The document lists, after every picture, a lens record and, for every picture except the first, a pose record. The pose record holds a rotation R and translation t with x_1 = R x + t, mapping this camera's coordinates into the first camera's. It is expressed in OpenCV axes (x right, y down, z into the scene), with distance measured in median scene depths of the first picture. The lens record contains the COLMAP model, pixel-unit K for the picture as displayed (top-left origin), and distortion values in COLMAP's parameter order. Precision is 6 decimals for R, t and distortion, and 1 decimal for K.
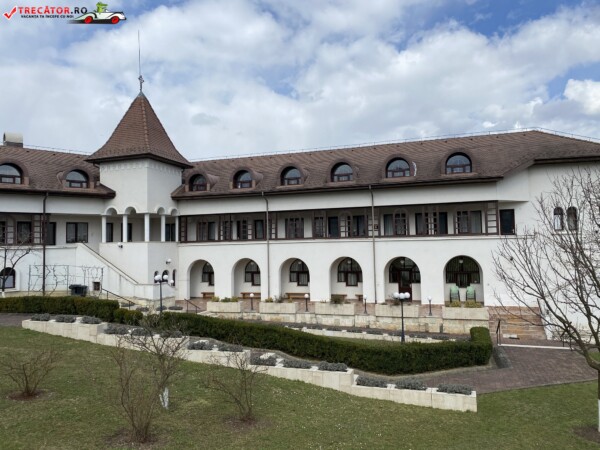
lens RADIAL K [[453.5, 0, 298.2], [0, 453.5, 227.8], [0, 0, 1]] dist [0.024071, -0.029710]
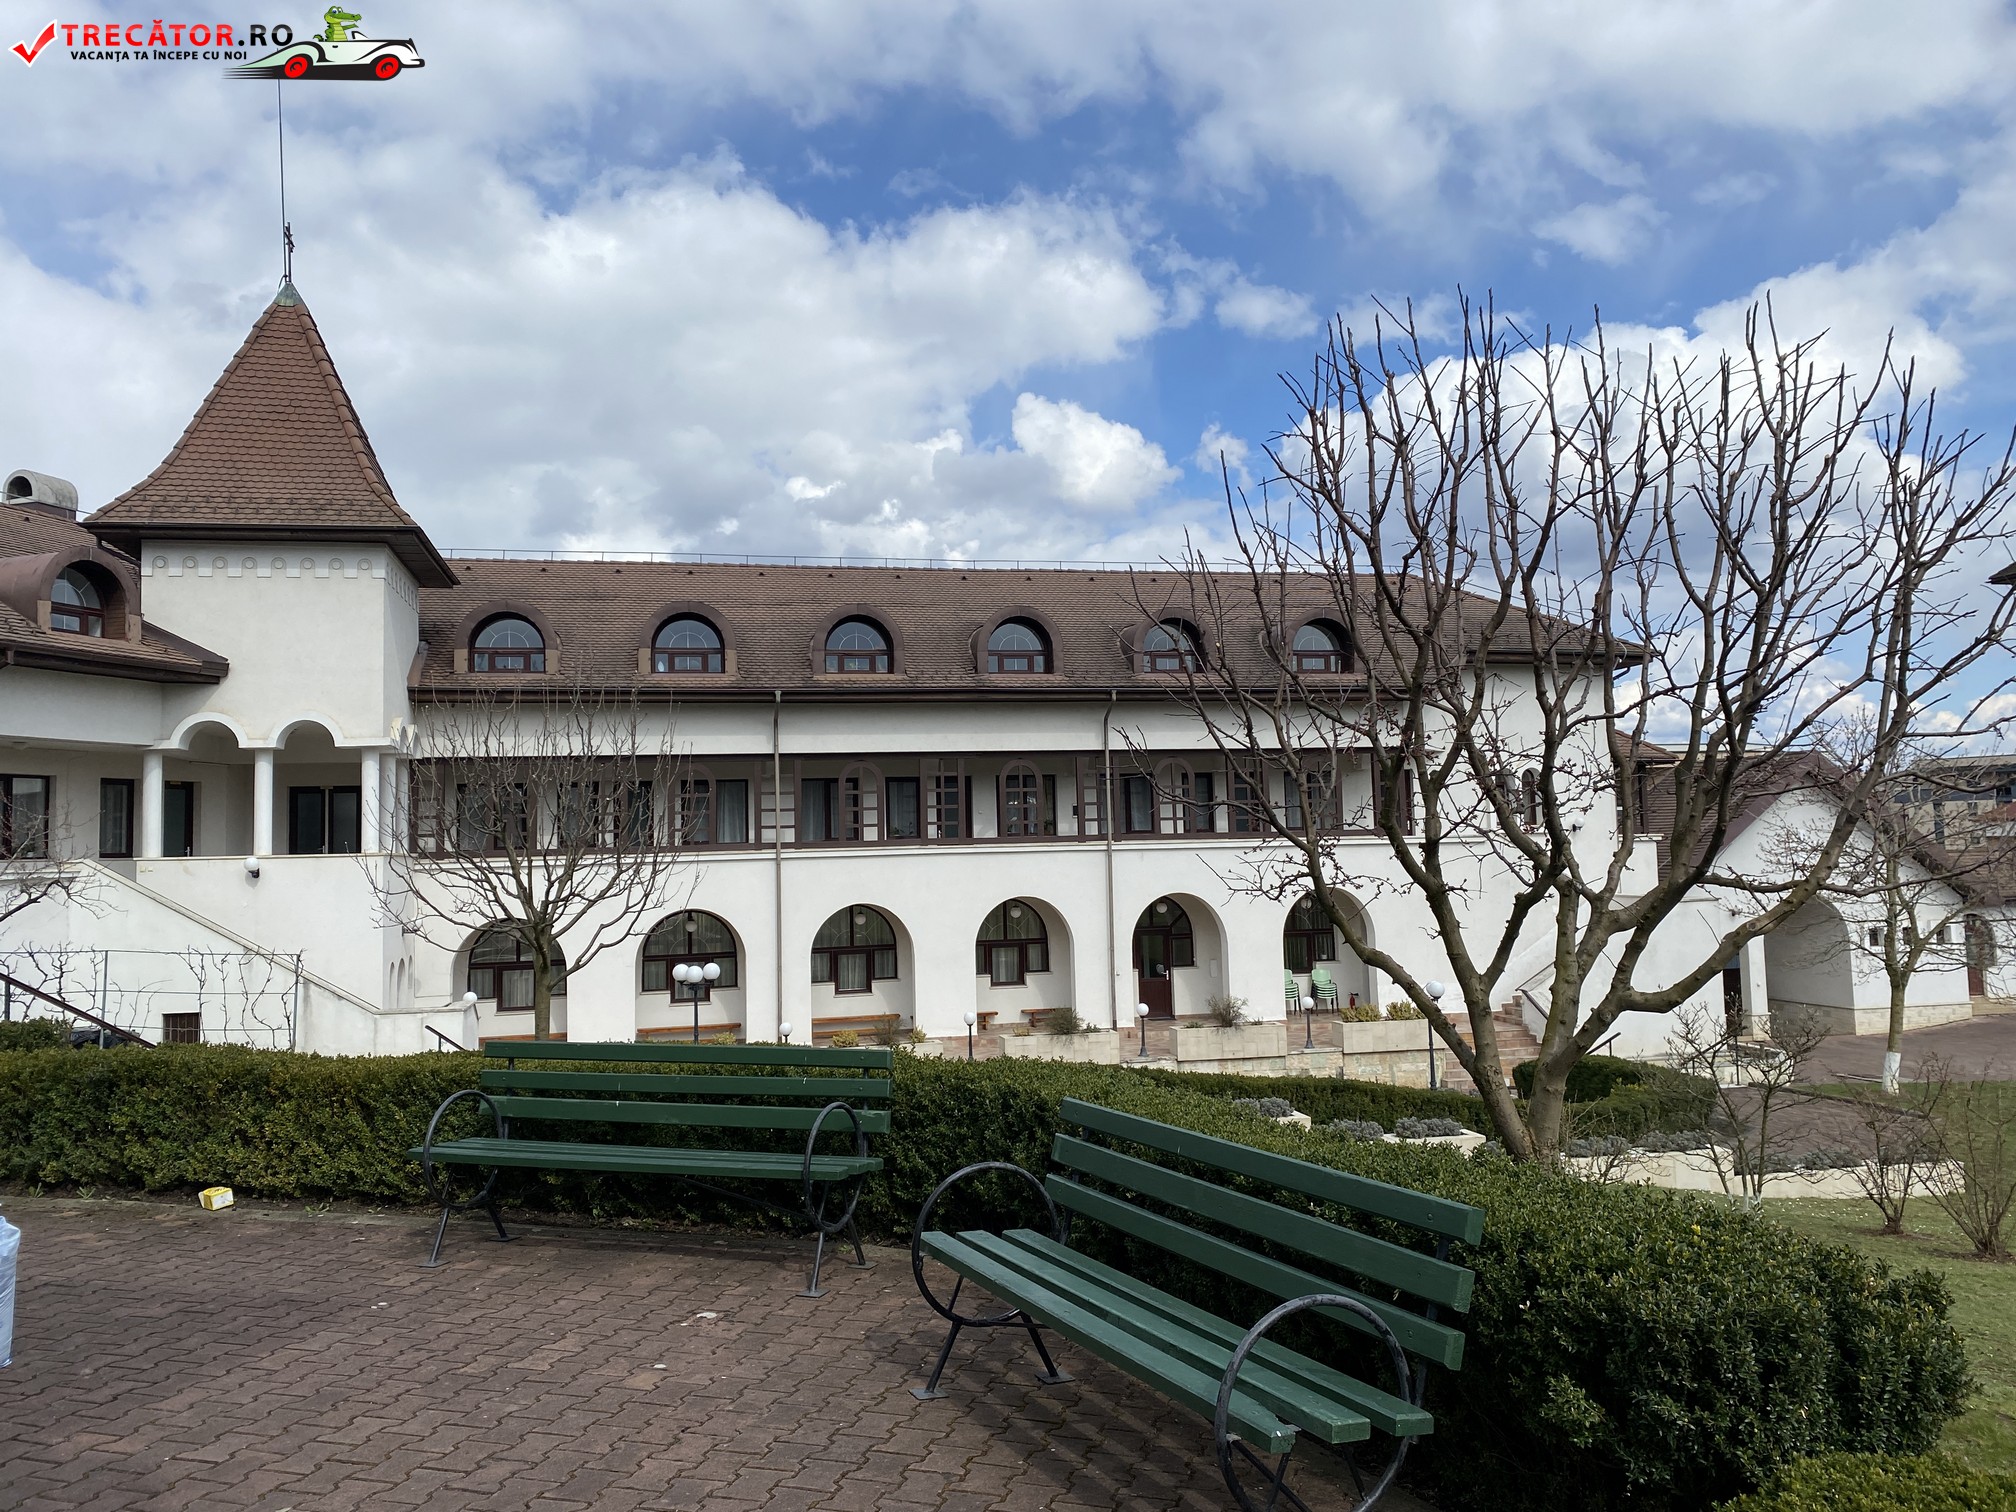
lens RADIAL K [[1523.6, 0, 1058.9], [0, 1523.6, 723.8], [0, 0, 1]] dist [0.024071, -0.029710]
pose [[0.849486, 0.043435, 0.525820, -0.470906], [-0.012327, 0.997968, -0.062521, 0.005591], [-0.527467, 0.046629, 0.848295, 0.017632]]
